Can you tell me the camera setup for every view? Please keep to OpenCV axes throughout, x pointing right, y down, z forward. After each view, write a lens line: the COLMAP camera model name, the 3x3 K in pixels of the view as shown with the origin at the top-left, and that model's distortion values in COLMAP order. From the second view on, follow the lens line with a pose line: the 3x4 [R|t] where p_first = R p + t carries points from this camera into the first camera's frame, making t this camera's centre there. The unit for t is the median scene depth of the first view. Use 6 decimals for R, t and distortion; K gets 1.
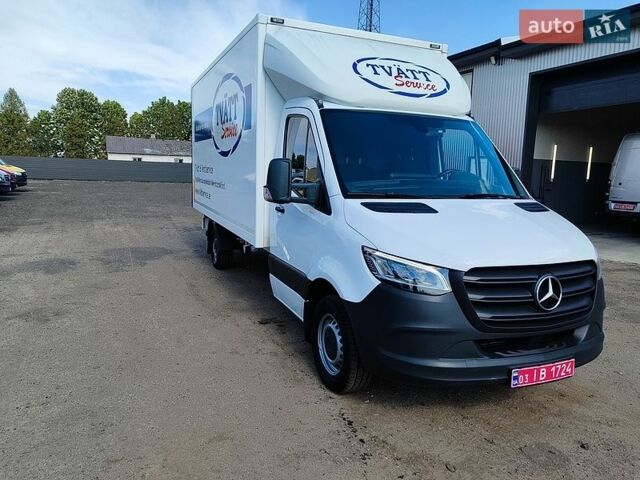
lens RADIAL K [[459.3, 0, 320.0], [0, 459.3, 240.0], [0, 0, 1]] dist [0.009692, 0.000763]
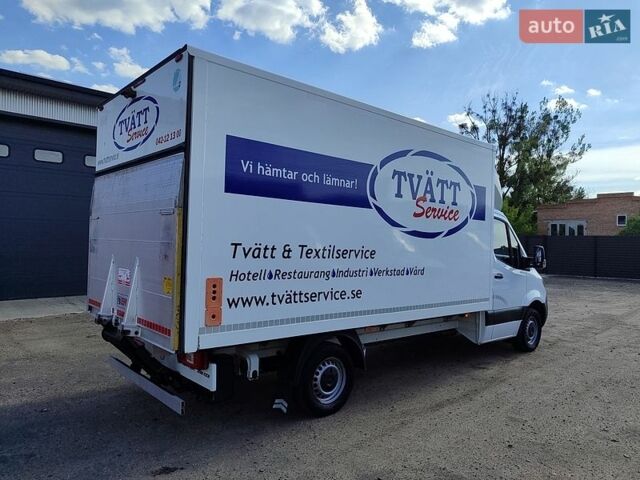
lens RADIAL K [[459.3, 0, 320.0], [0, 459.3, 240.0], [0, 0, 1]] dist [0.009692, 0.000763]
pose [[-0.303229, -0.034110, 0.952307, -1.565171], [0.109143, 0.991539, 0.070268, -0.414454], [-0.946647, 0.125245, -0.296940, 2.302880]]
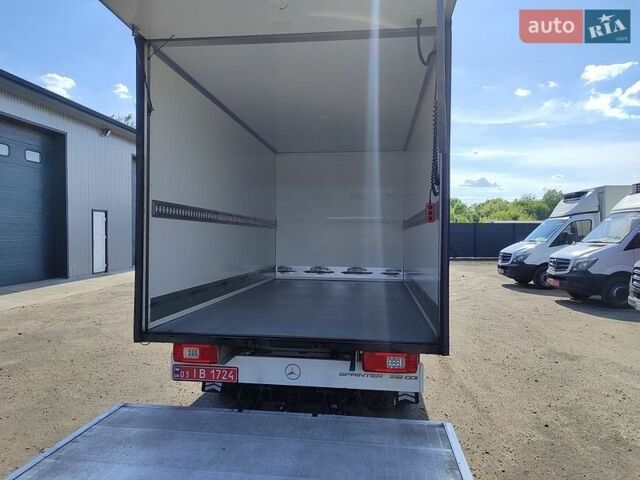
lens RADIAL K [[459.3, 0, 320.0], [0, 459.3, 240.0], [0, 0, 1]] dist [0.009692, 0.000763]
pose [[-0.860486, -0.044327, 0.507543, -0.855334], [0.041571, 0.986777, 0.156661, -0.500082], [-0.507776, 0.155903, -0.847265, 3.089224]]
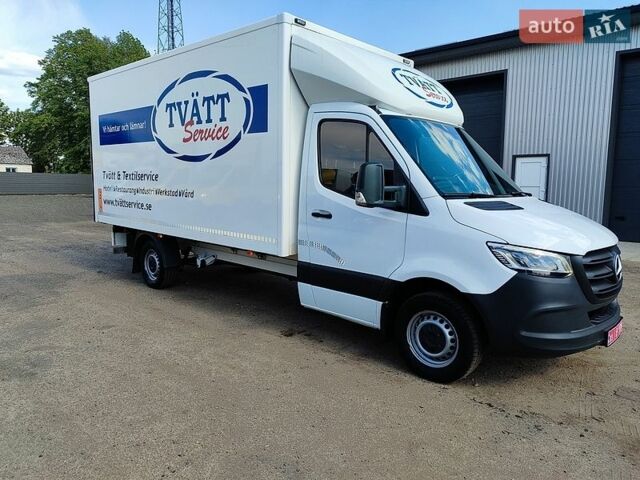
lens RADIAL K [[459.3, 0, 320.0], [0, 459.3, 240.0], [0, 0, 1]] dist [0.009692, 0.000763]
pose [[0.912932, -0.069166, 0.402207, -0.561211], [0.074651, 0.997208, 0.002044, -0.017724], [-0.401225, 0.028159, 0.915546, 0.122794]]
